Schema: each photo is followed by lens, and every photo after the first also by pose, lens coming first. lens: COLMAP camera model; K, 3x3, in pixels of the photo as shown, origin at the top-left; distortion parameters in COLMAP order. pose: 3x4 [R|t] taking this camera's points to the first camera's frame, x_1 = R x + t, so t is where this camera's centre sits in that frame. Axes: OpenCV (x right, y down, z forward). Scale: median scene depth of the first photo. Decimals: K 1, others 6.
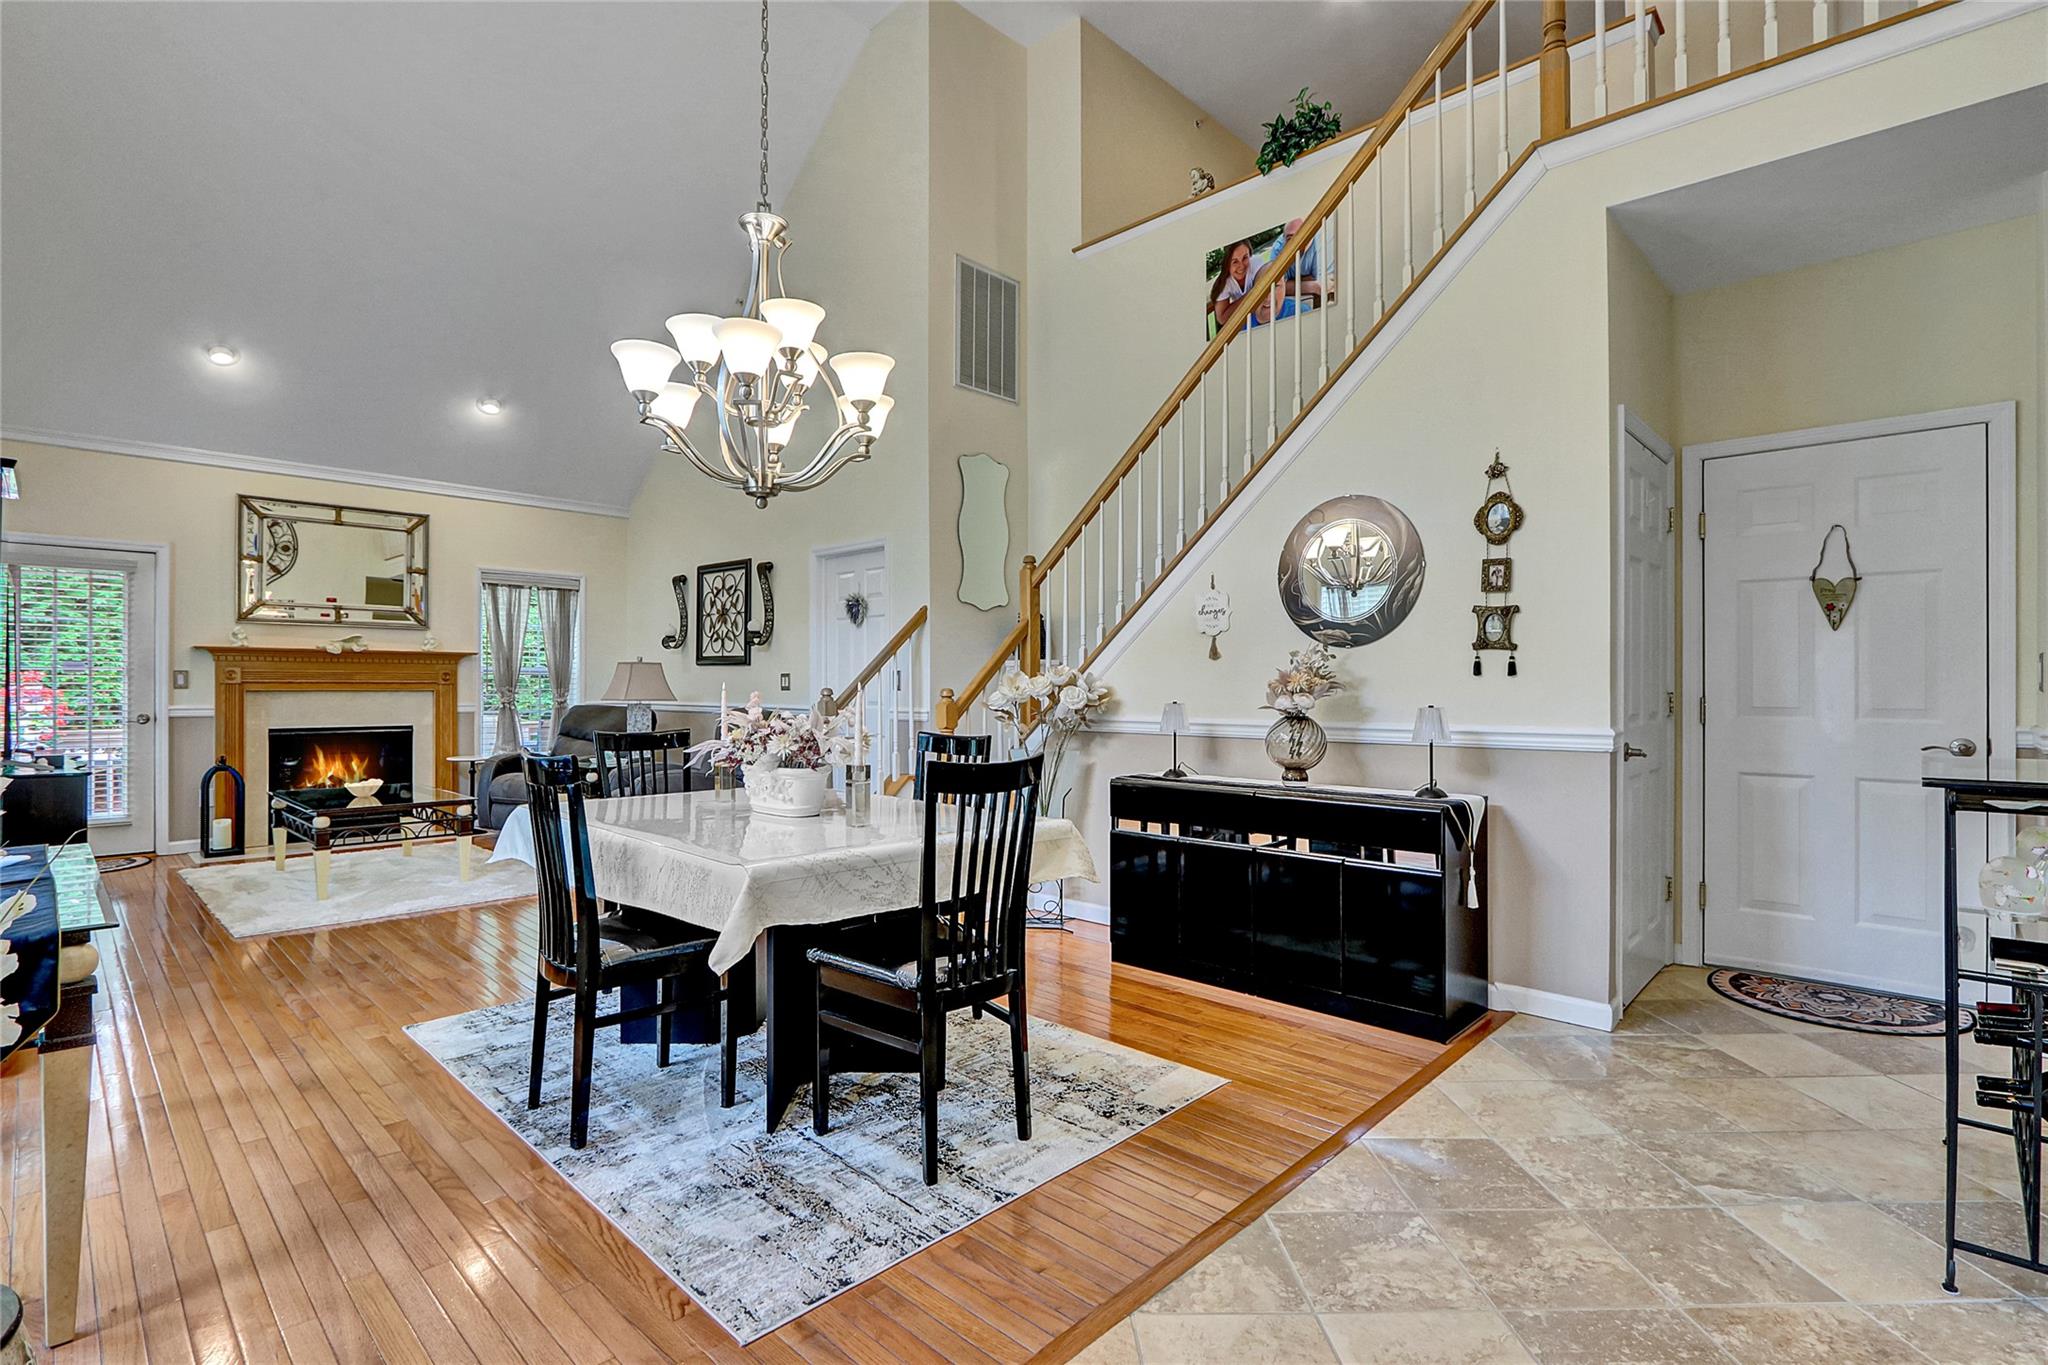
lens RADIAL K [[966.7, 0, 1019.0], [0, 966.7, 678.9], [0, 0, 1]] dist [-0.003763, -0.000209]
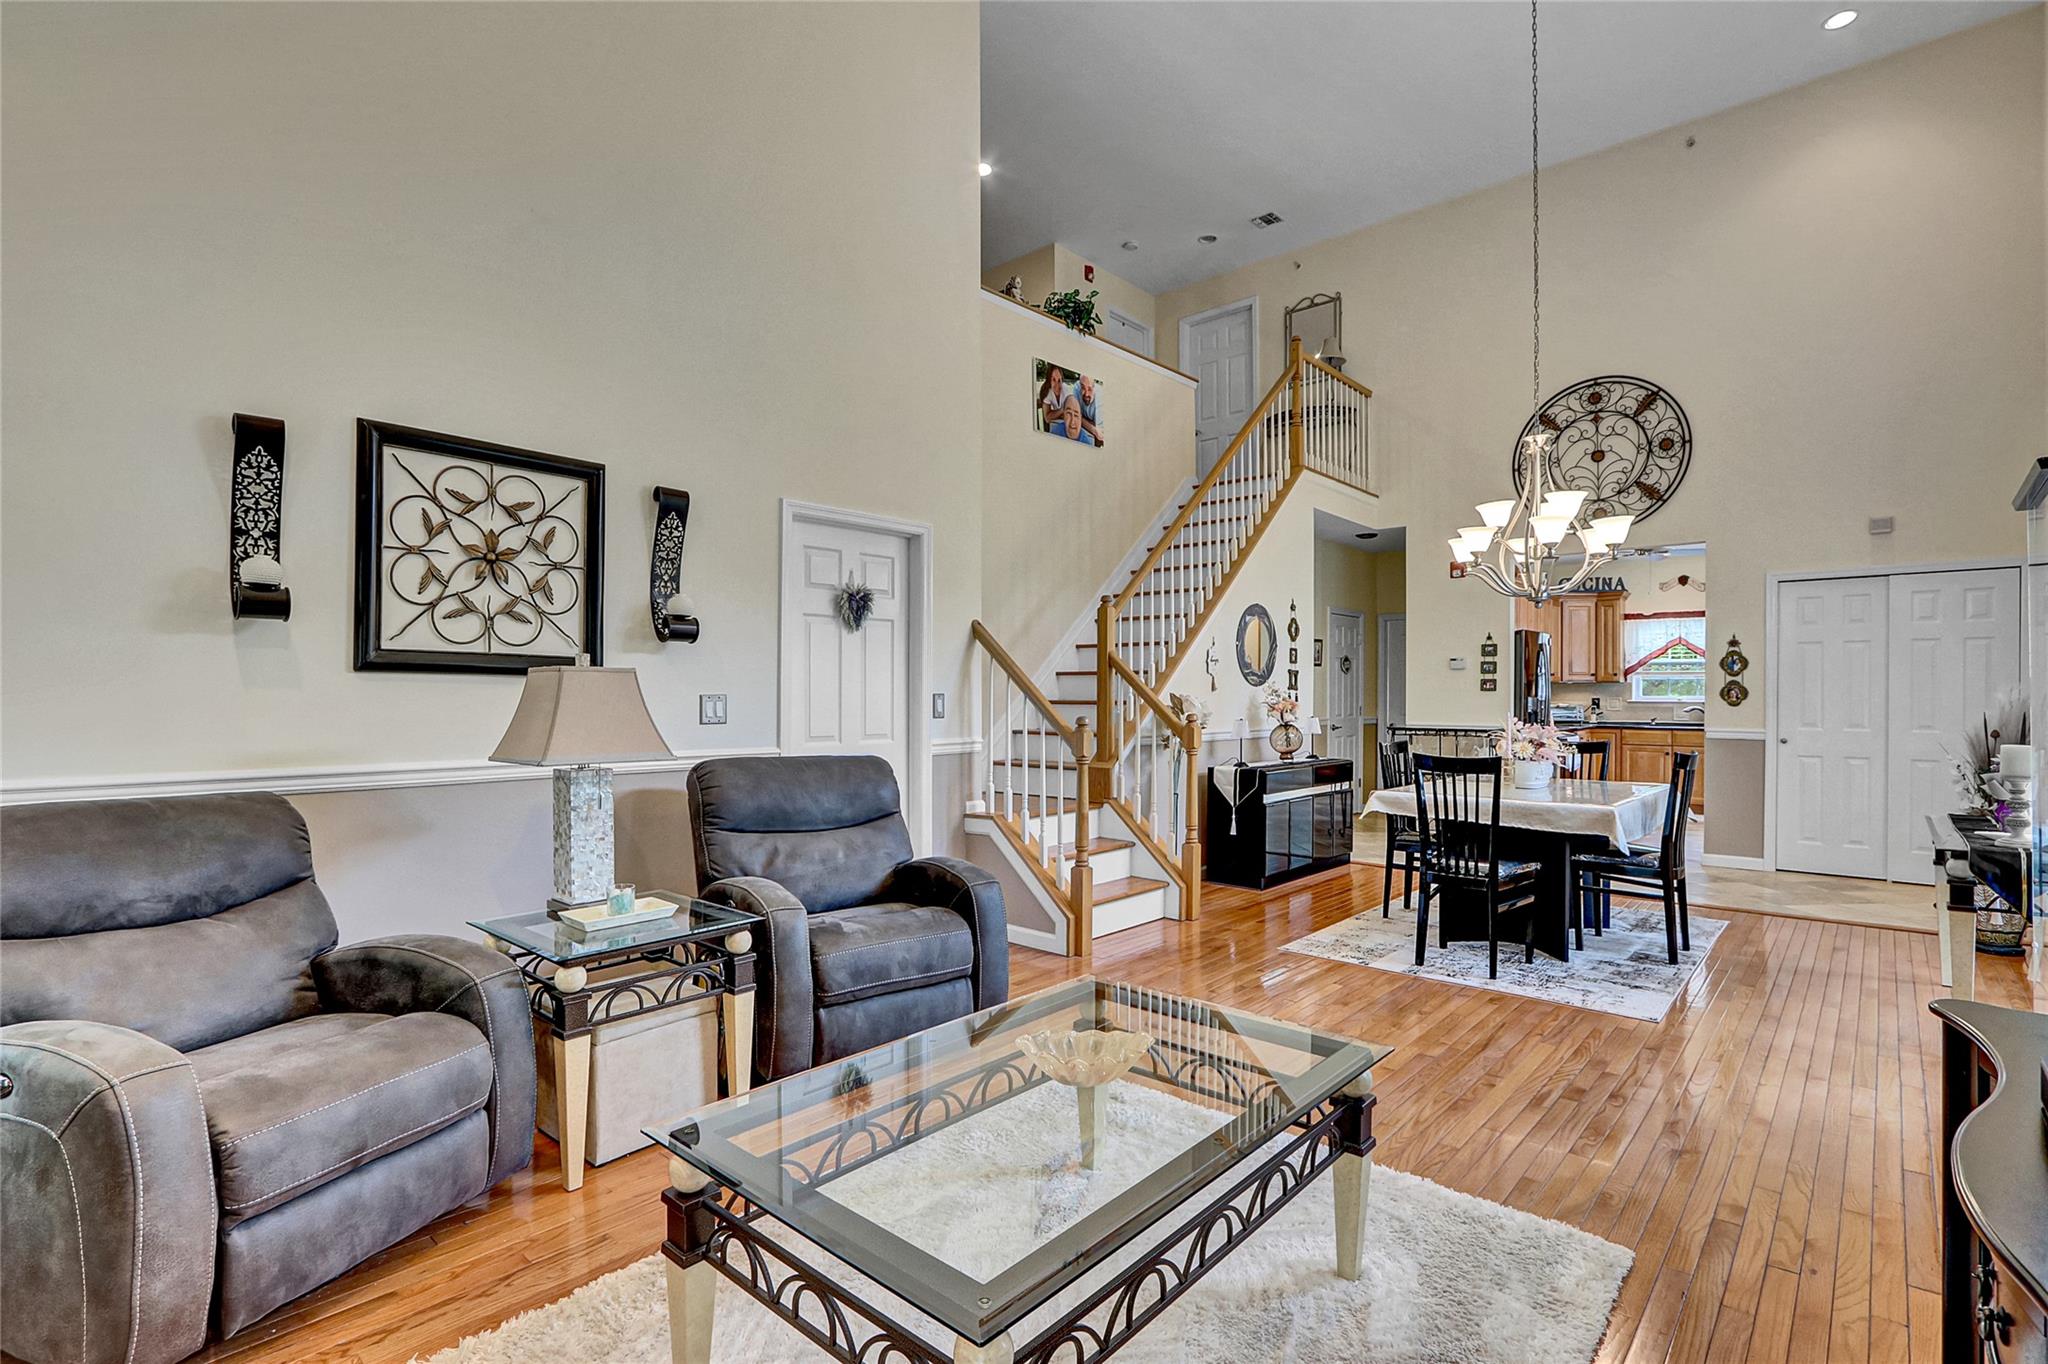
lens RADIAL K [[966.7, 0, 1019.2], [0, 966.7, 694.3], [0, 0, 1]] dist [-0.003763, -0.000209]
pose [[-0.028980, 0.007585, 0.999551, -0.767608], [0.000407, 0.999971, -0.007576, -0.002023], [-0.999580, 0.000187, -0.028982, 0.785983]]
